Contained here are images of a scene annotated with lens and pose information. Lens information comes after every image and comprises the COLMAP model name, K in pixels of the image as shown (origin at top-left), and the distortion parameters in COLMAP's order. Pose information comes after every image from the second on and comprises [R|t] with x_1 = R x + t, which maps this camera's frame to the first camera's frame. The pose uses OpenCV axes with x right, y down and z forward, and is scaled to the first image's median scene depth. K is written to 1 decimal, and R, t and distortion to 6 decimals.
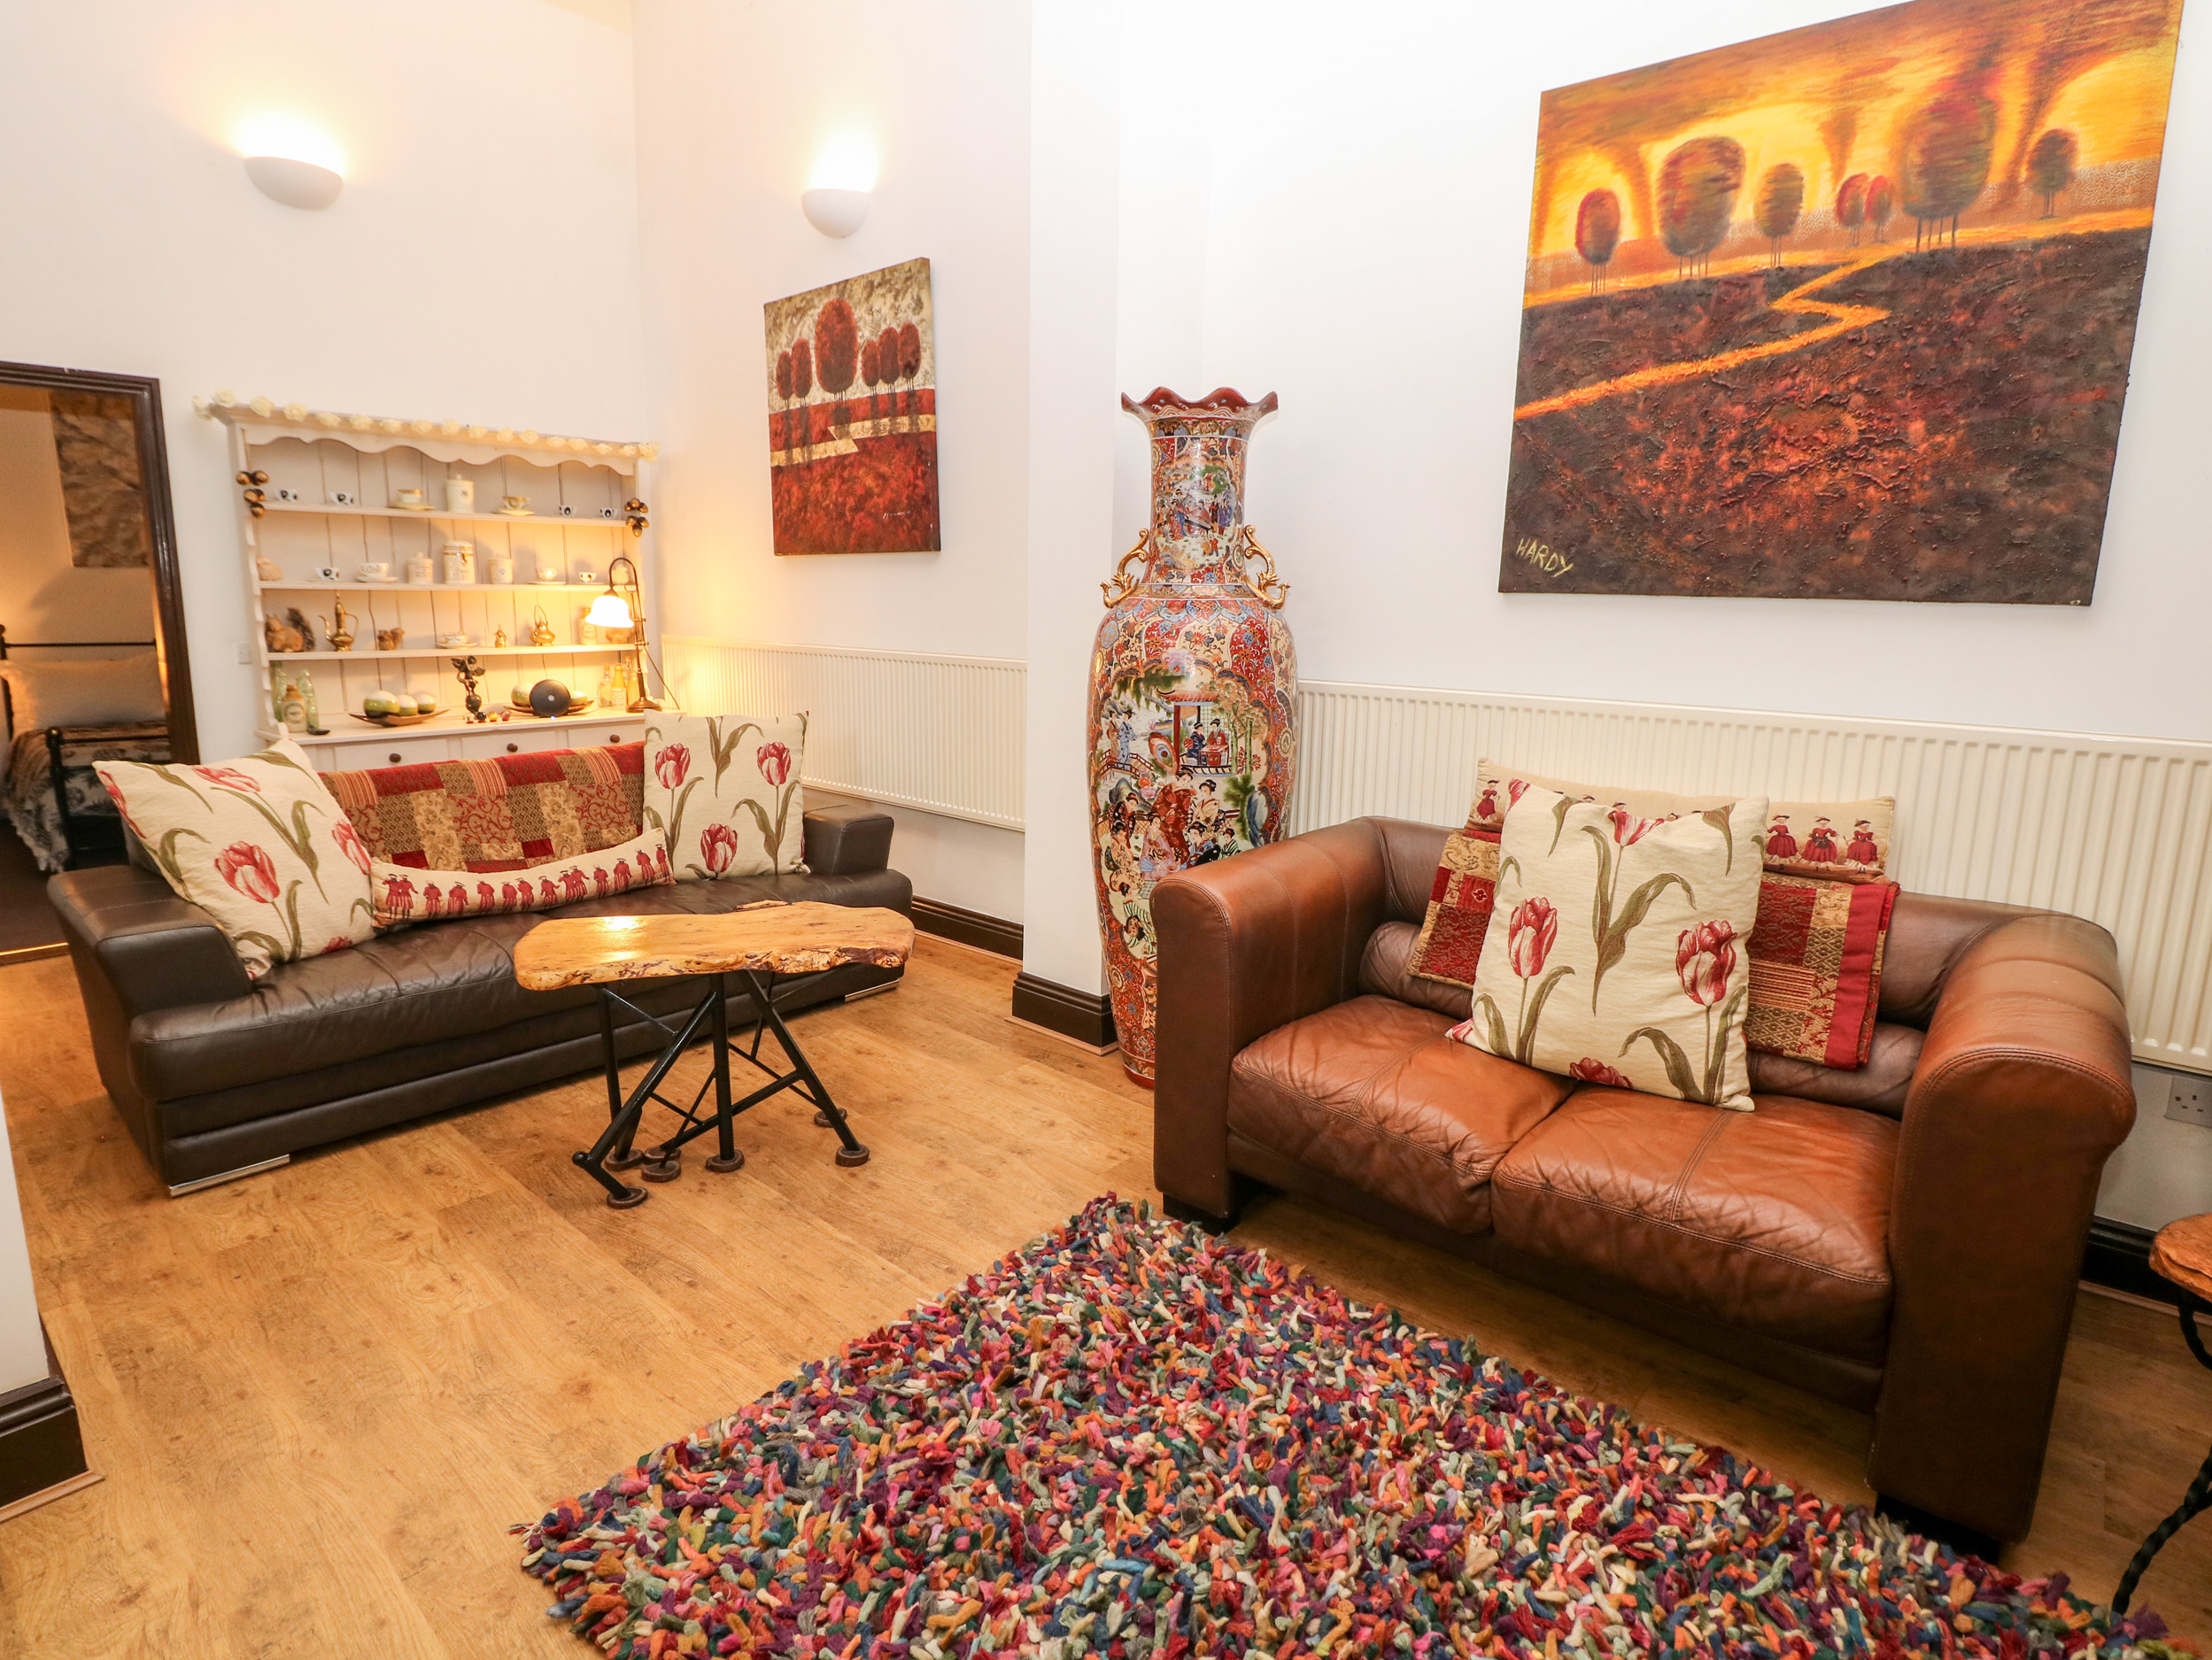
lens RADIAL K [[1162.3, 0, 1101.0], [0, 1162.3, 798.4], [0, 0, 1]] dist [0.002025, -0.013694]
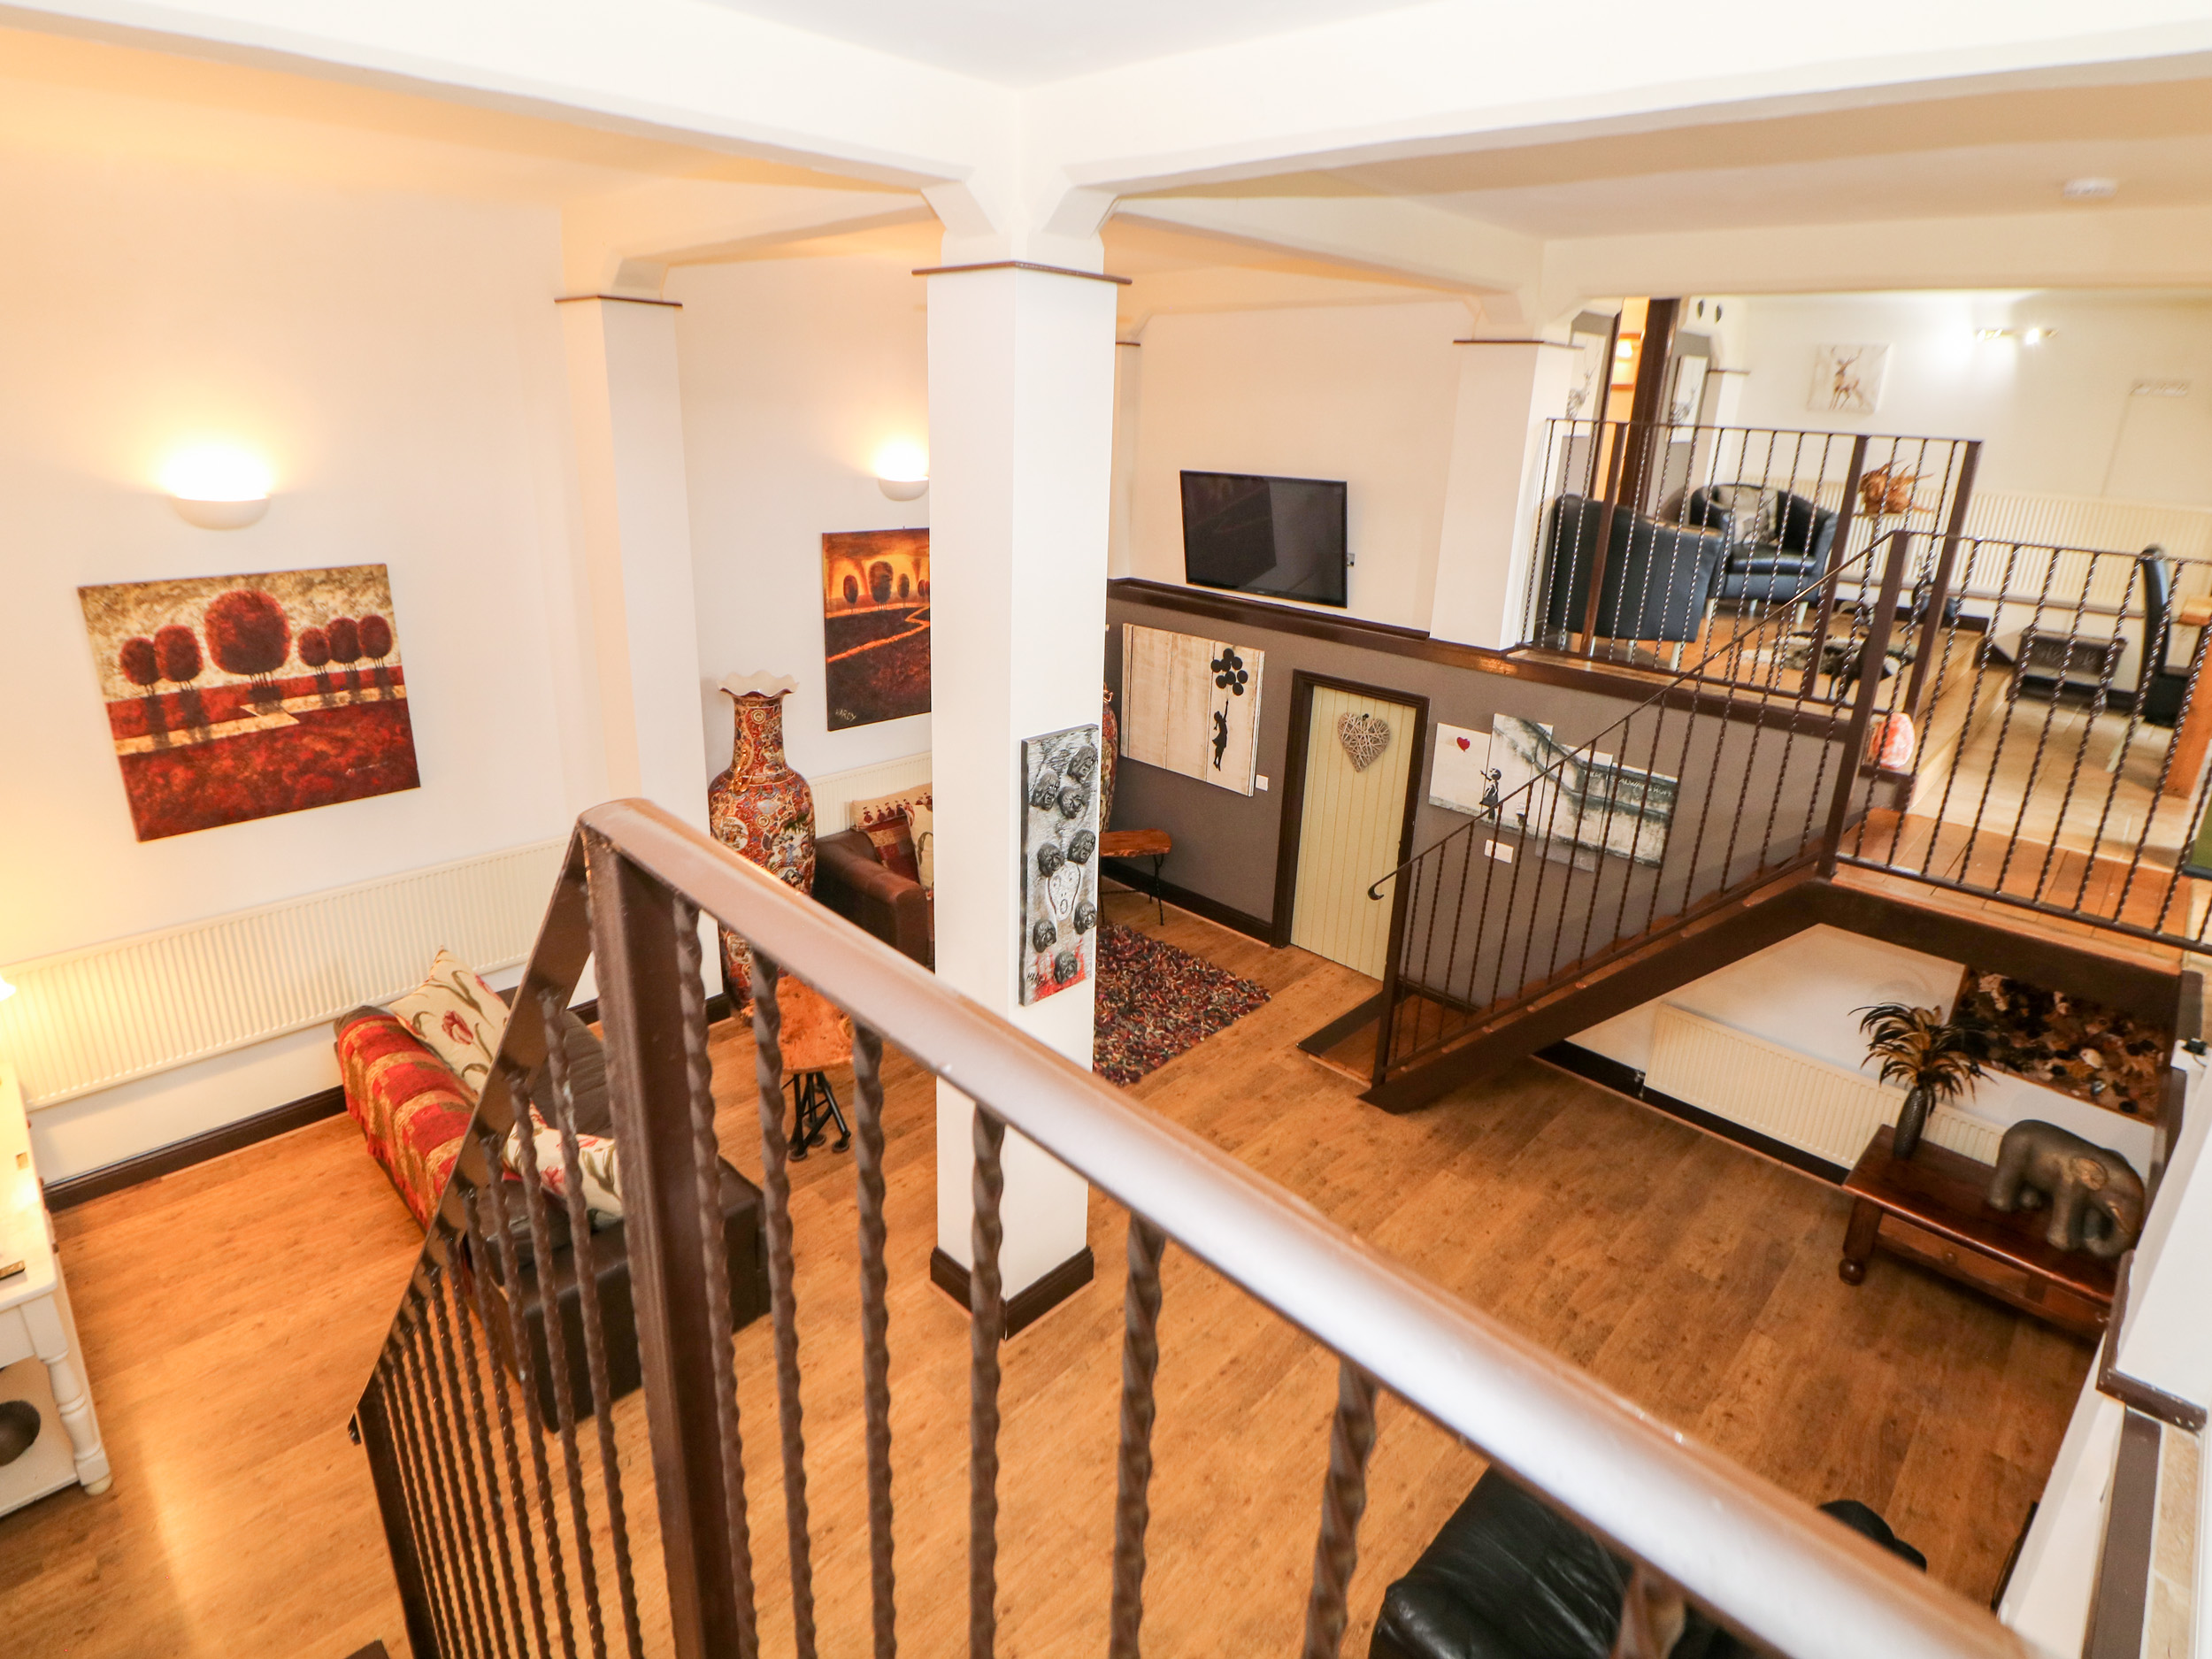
lens RADIAL K [[1162.4, 0, 1117.3], [0, 1162.4, 754.8], [0, 0, 1]] dist [0.002025, -0.013694]
pose [[0.035379, -0.307391, 0.950925, -1.840894], [0.135417, 0.944220, 0.300186, -0.742043], [-0.990157, 0.118151, 0.075032, 0.249278]]
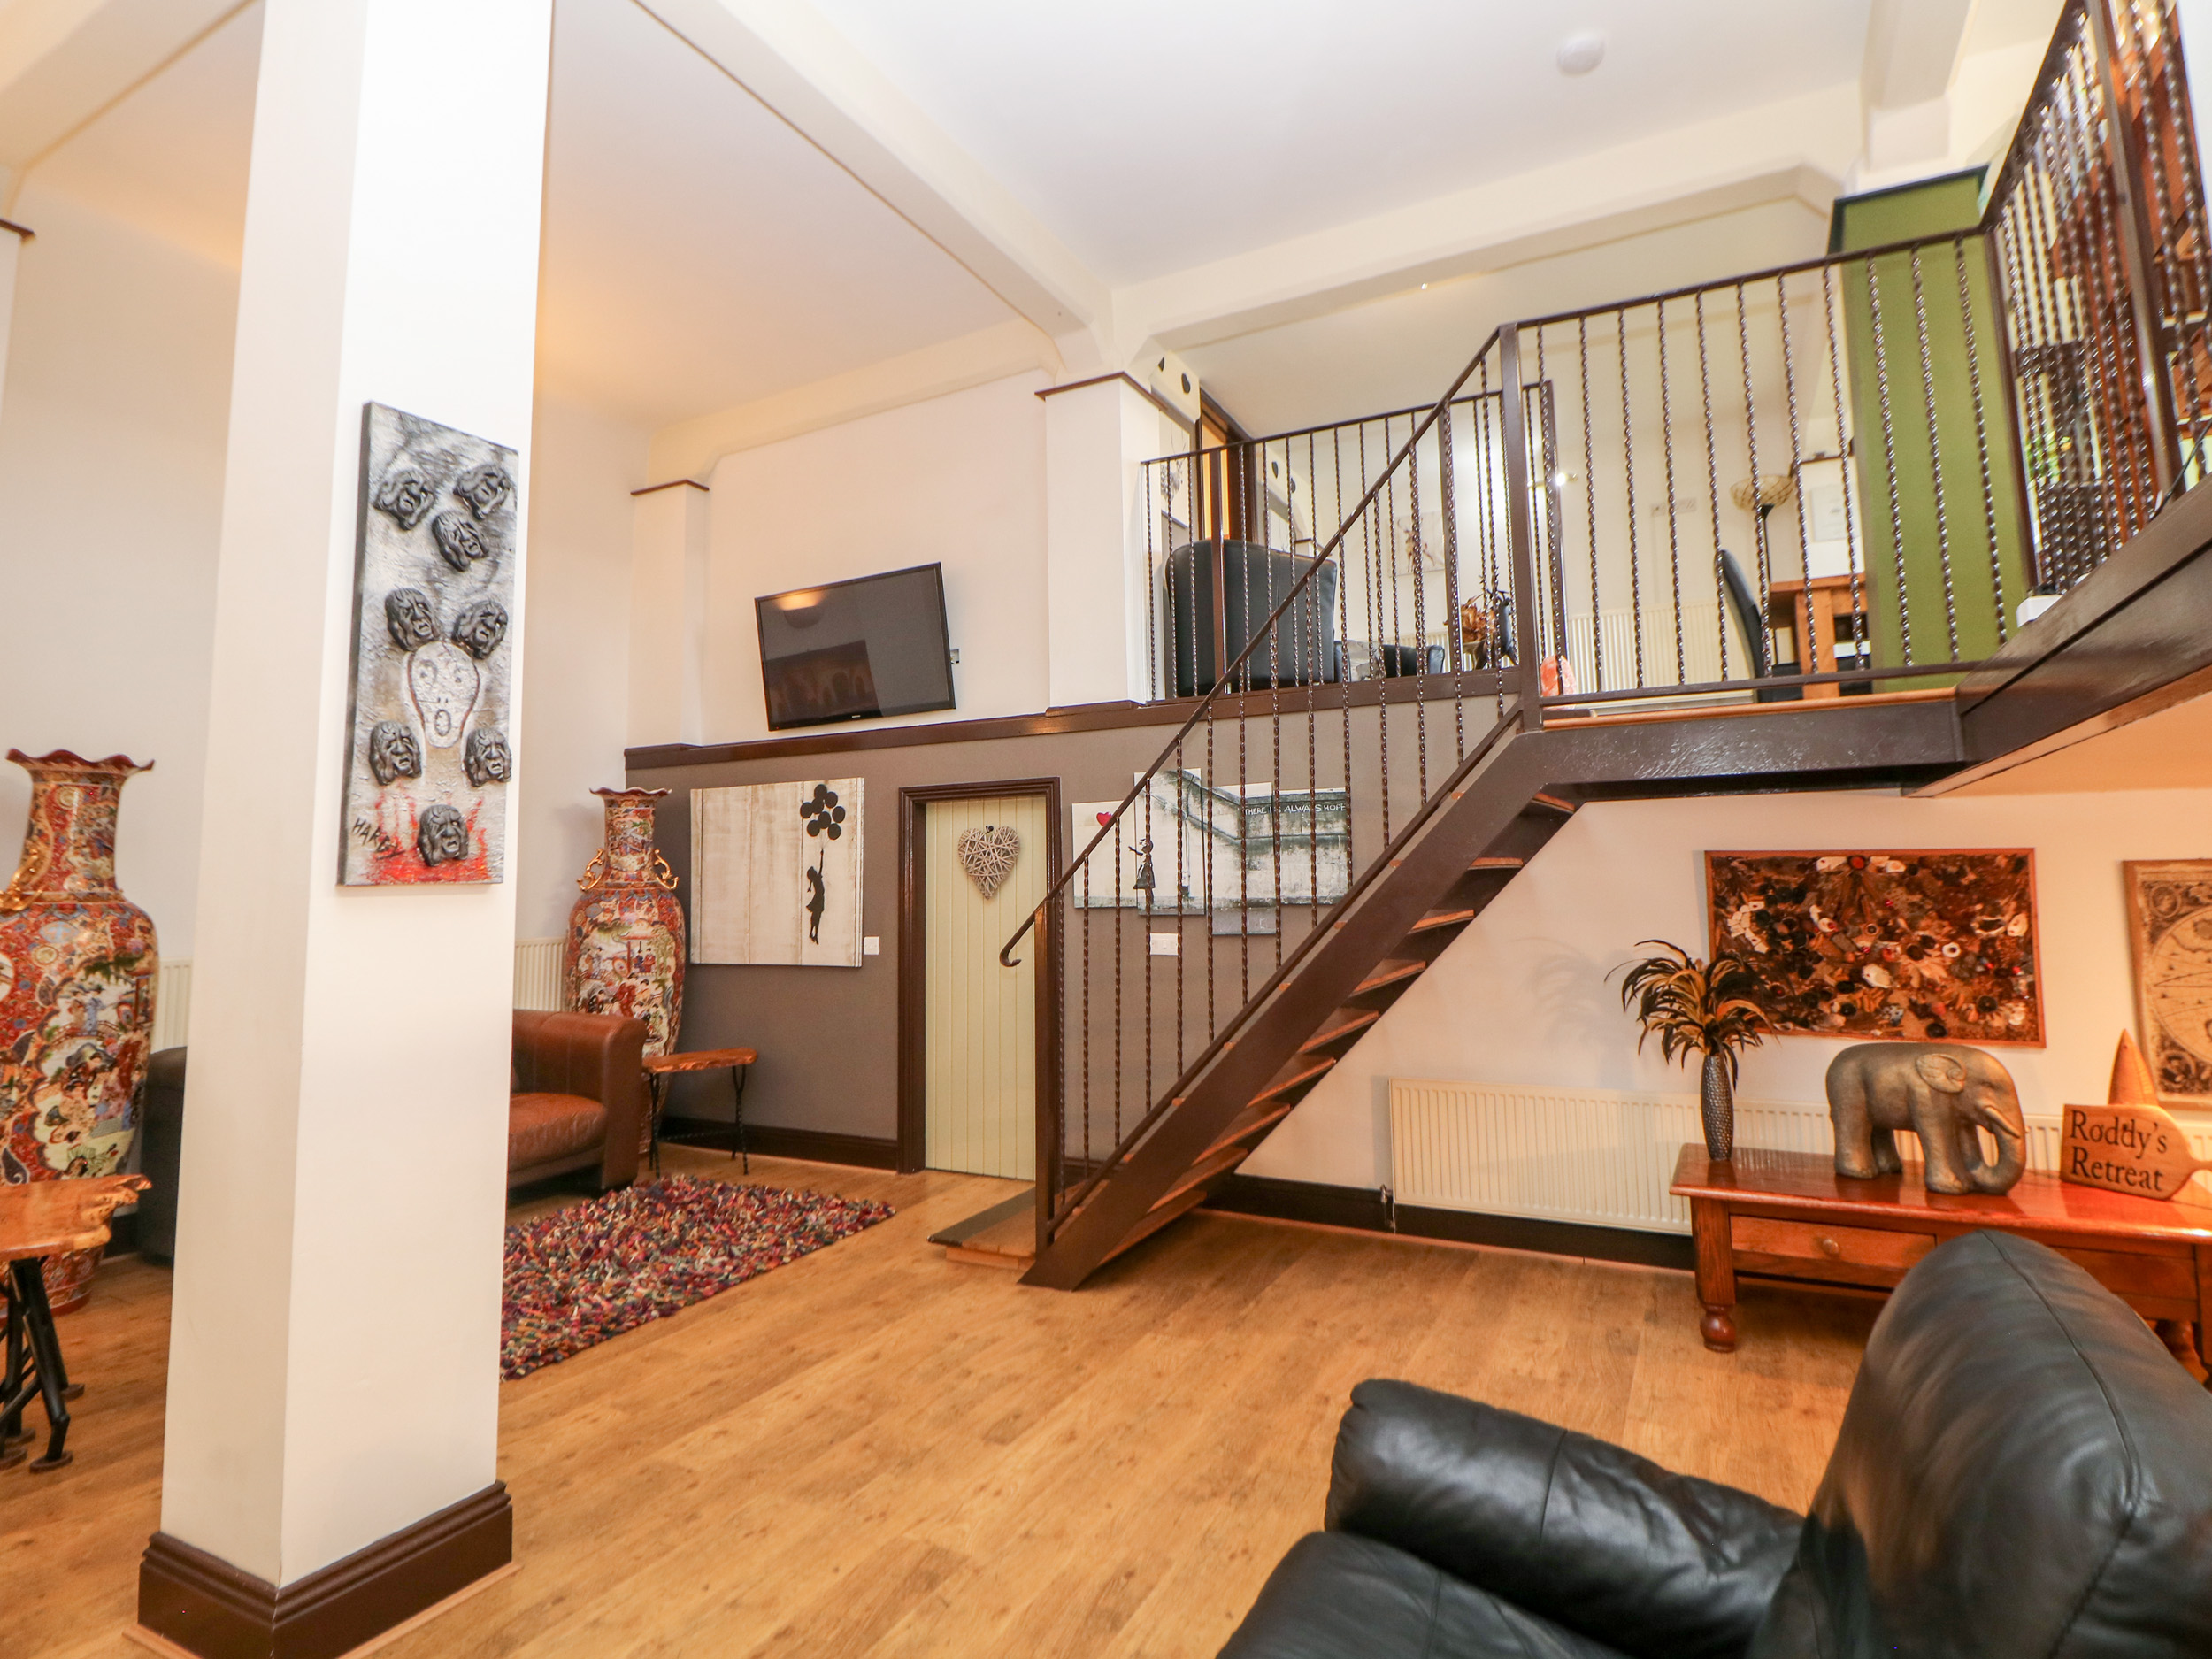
lens RADIAL K [[1162.4, 0, 1110.2], [0, 1162.4, 755.8], [0, 0, 1]] dist [0.002025, -0.013694]
pose [[-0.244358, 0.099355, 0.964582, -1.498975], [0.181318, 0.981874, -0.055203, -0.052967], [-0.952582, 0.161407, -0.257944, 0.207672]]
